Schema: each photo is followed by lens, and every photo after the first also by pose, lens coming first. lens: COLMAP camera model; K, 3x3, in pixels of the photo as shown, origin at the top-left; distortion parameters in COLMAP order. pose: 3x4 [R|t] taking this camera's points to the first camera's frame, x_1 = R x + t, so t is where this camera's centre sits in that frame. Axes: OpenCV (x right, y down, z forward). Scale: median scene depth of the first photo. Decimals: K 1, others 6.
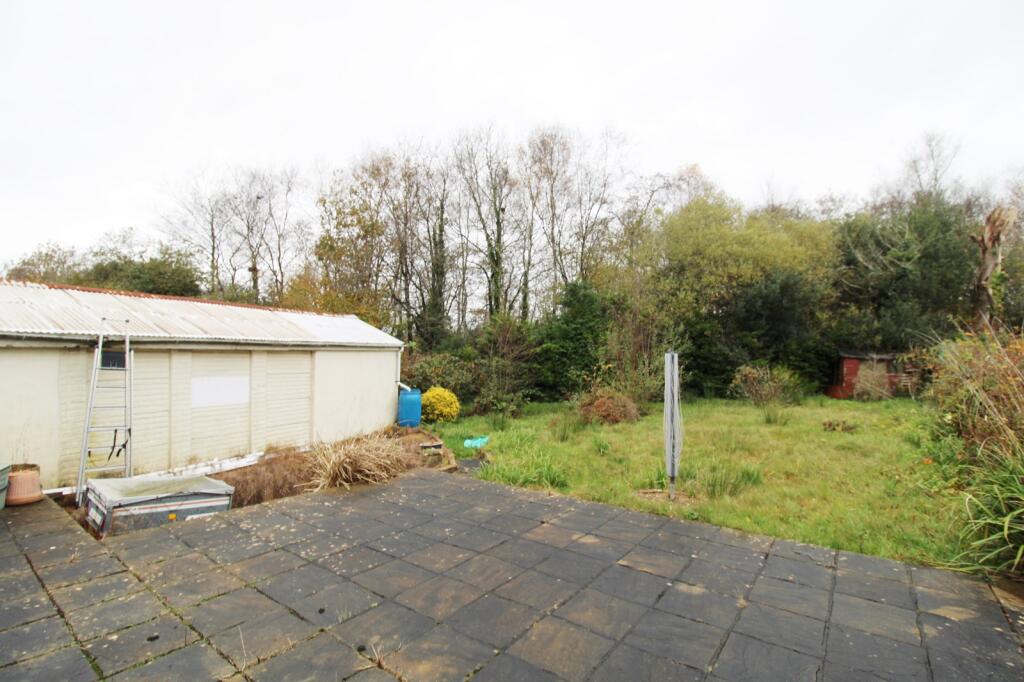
lens RADIAL K [[485.1, 0, 503.0], [0, 485.1, 338.0], [0, 0, 1]] dist [-0.001900, -0.008358]
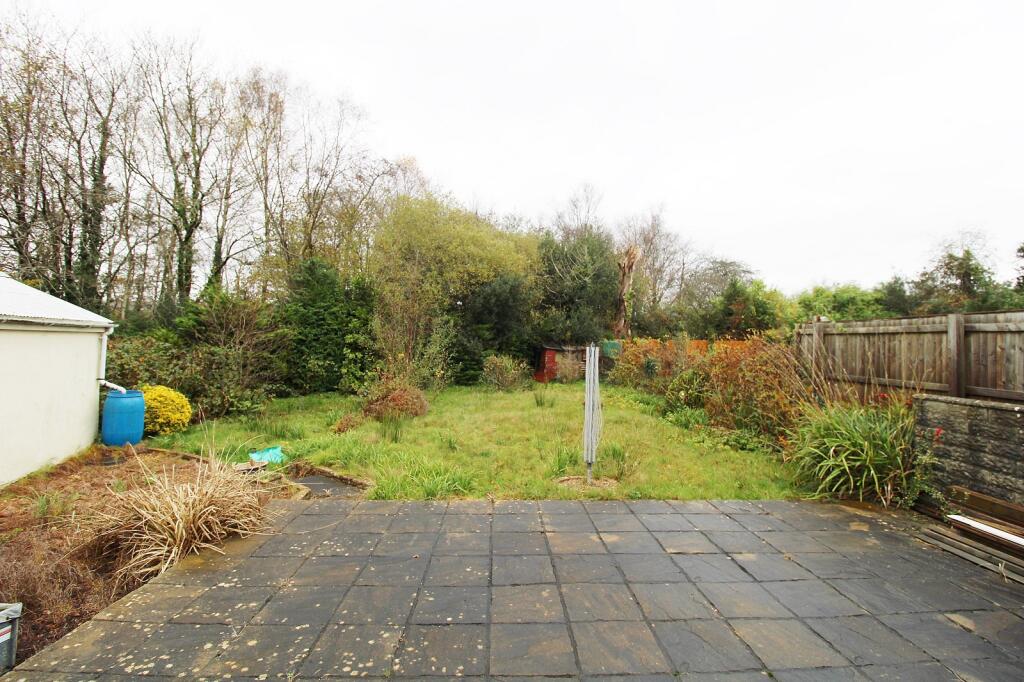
lens RADIAL K [[485.1, 0, 522.5], [0, 485.1, 339.0], [0, 0, 1]] dist [-0.001900, -0.008358]
pose [[0.767781, 0.023136, 0.640295, -0.138976], [-0.040926, 0.999078, 0.012975, 0.001371], [-0.639405, -0.036166, 0.768019, 0.085835]]
